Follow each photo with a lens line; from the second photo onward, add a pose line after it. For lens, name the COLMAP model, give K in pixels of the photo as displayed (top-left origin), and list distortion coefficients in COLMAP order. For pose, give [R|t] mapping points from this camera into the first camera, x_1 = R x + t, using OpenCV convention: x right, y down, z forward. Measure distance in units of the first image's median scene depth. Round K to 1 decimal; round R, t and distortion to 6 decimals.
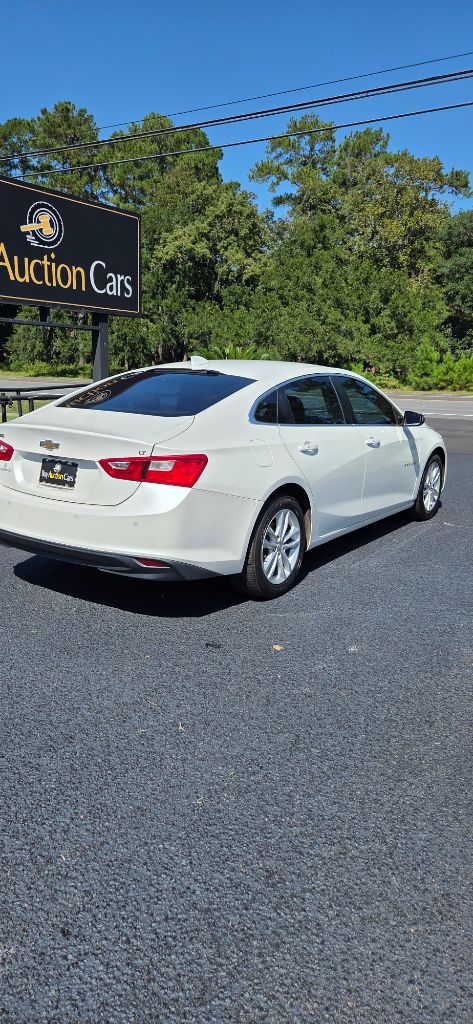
lens RADIAL K [[646.9, 0, 235.9], [0, 646.9, 524.3], [0, 0, 1]] dist [-0.039092, -0.000849]
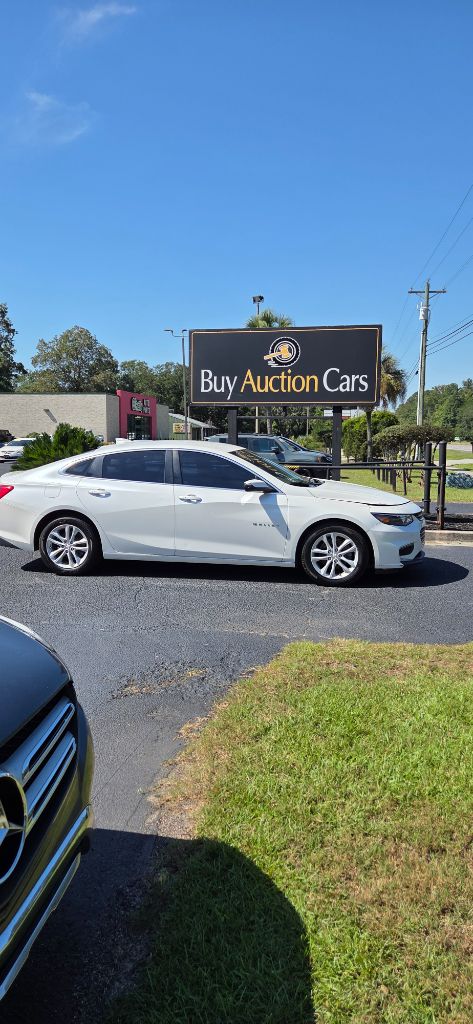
lens RADIAL K [[661.7, 0, 236.5], [0, 661.7, 512.0], [0, 0, 1]] dist [0.002261, -0.001579]
pose [[0.378790, 0.087357, -0.921350, 1.074391], [-0.212572, 0.977131, 0.005252, -0.090286], [0.900739, 0.193864, 0.388698, 0.370769]]
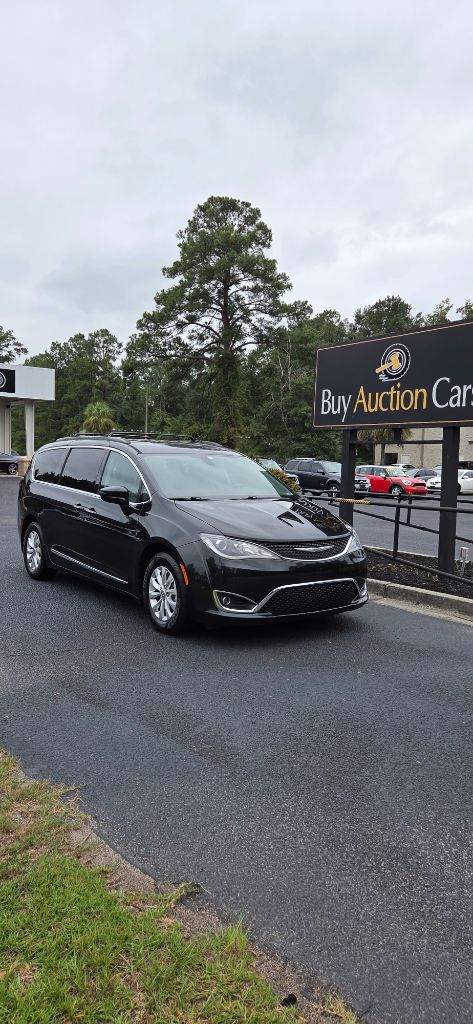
lens RADIAL K [[661.7, 0, 236.5], [0, 661.7, 512.0], [0, 0, 1]] dist [0.002261, -0.001579]
pose [[-0.344388, 0.045086, -0.937744, 0.960940], [-0.248190, 0.958938, 0.137254, -0.288527], [0.905427, 0.280008, -0.319057, 1.179765]]
